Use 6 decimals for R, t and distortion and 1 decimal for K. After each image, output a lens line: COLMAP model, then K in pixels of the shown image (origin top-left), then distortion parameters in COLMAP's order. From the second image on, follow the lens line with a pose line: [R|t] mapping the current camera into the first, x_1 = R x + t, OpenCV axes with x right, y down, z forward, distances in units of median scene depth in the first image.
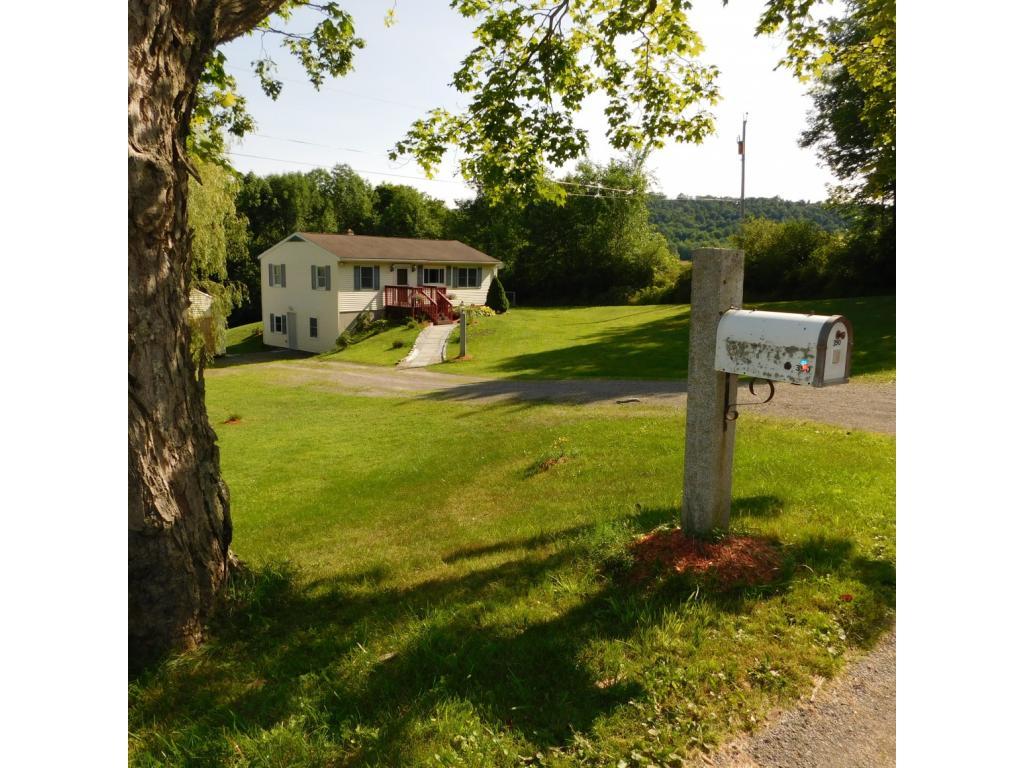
lens RADIAL K [[679.2, 0, 512.0], [0, 679.2, 384.0], [0, 0, 1]] dist [-0.043776, 0.003527]
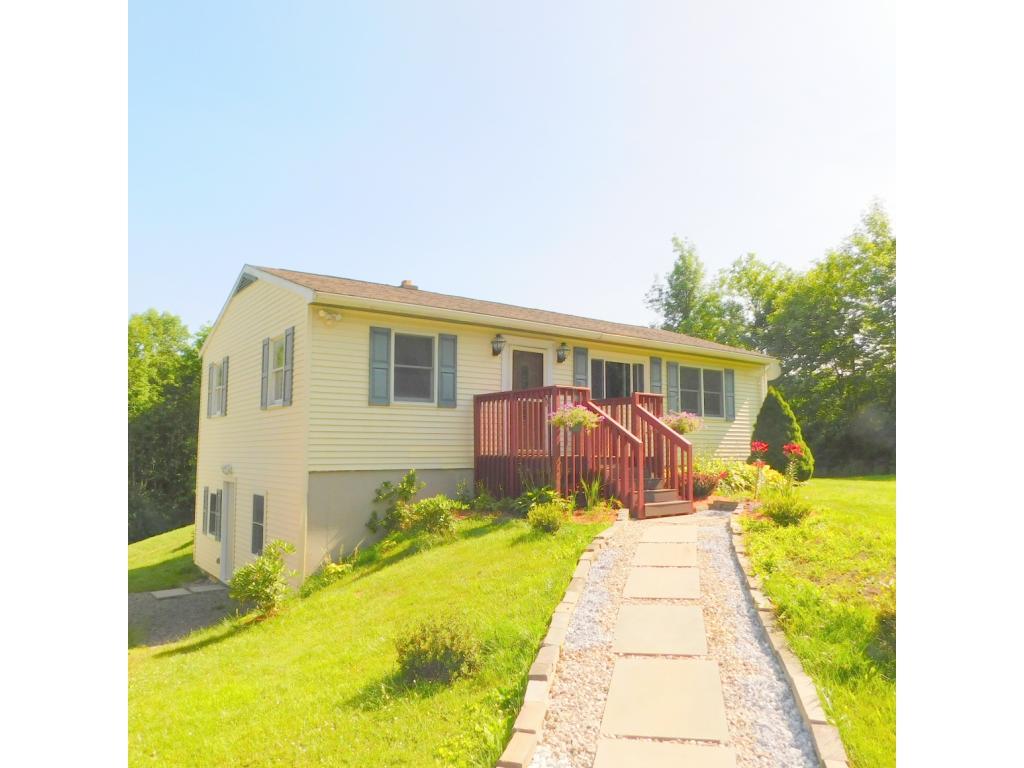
lens RADIAL K [[679.2, 0, 512.0], [0, 679.2, 384.0], [0, 0, 1]] dist [-0.043776, 0.003527]
pose [[0.972296, -0.045643, -0.229255, -0.091651], [-0.018631, 0.962500, -0.270642, -0.060722], [0.233011, 0.267415, 0.934984, 0.679383]]
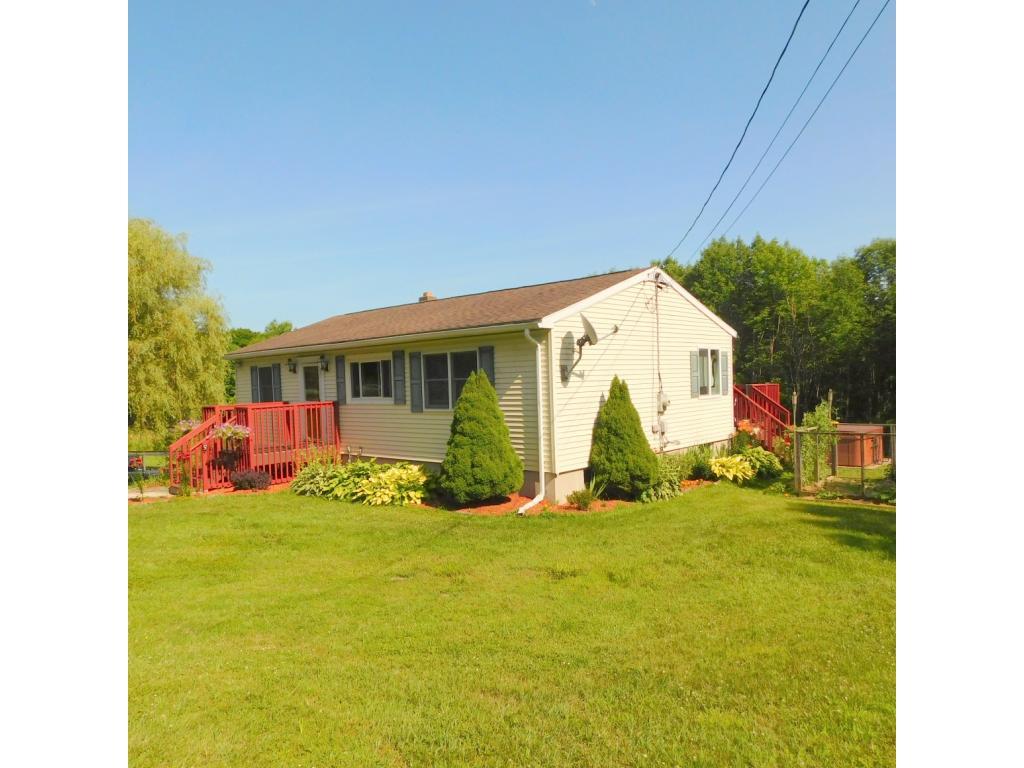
lens RADIAL K [[679.2, 0, 512.0], [0, 679.2, 384.0], [0, 0, 1]] dist [-0.043776, 0.003527]
pose [[-0.058139, -0.013874, -0.998212, 0.292212], [-0.141216, 0.989963, -0.005534, -0.175080], [0.988270, 0.140642, -0.059514, 1.165111]]
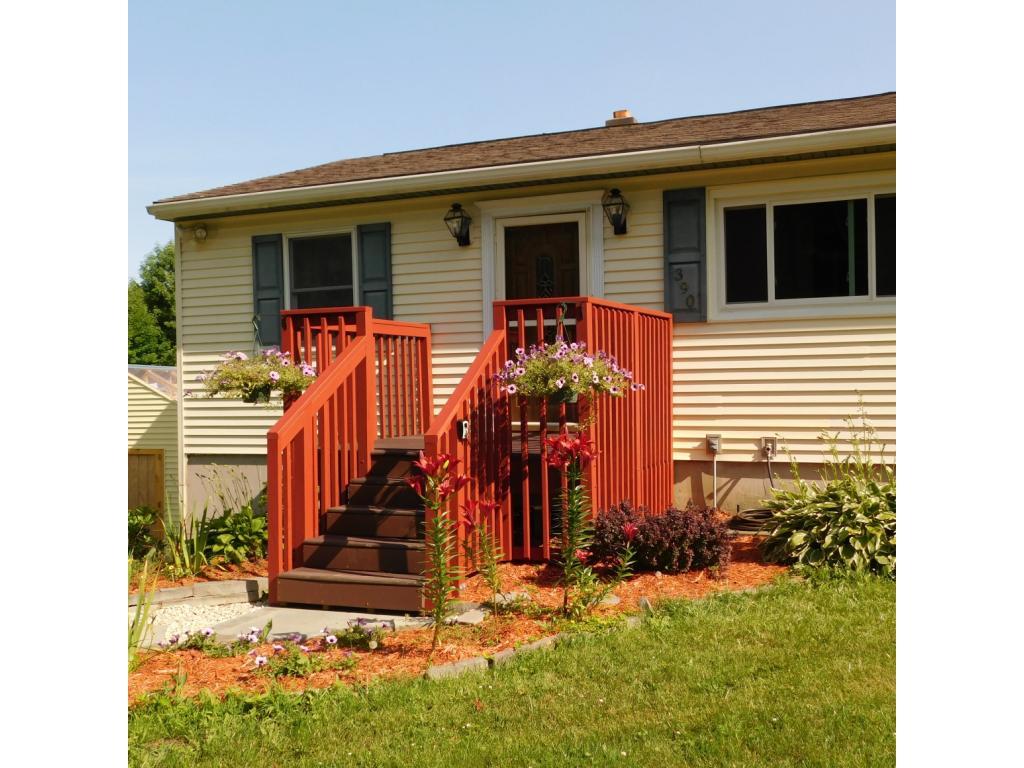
lens RADIAL K [[956.6, 0, 512.0], [0, 956.6, 384.0], [0, 0, 1]] dist [0.009725, 0.003083]
pose [[0.294300, -0.027535, -0.955316, 0.063363], [-0.145088, 0.986712, -0.073136, -0.112344], [0.944636, 0.160129, 0.286395, 0.931049]]
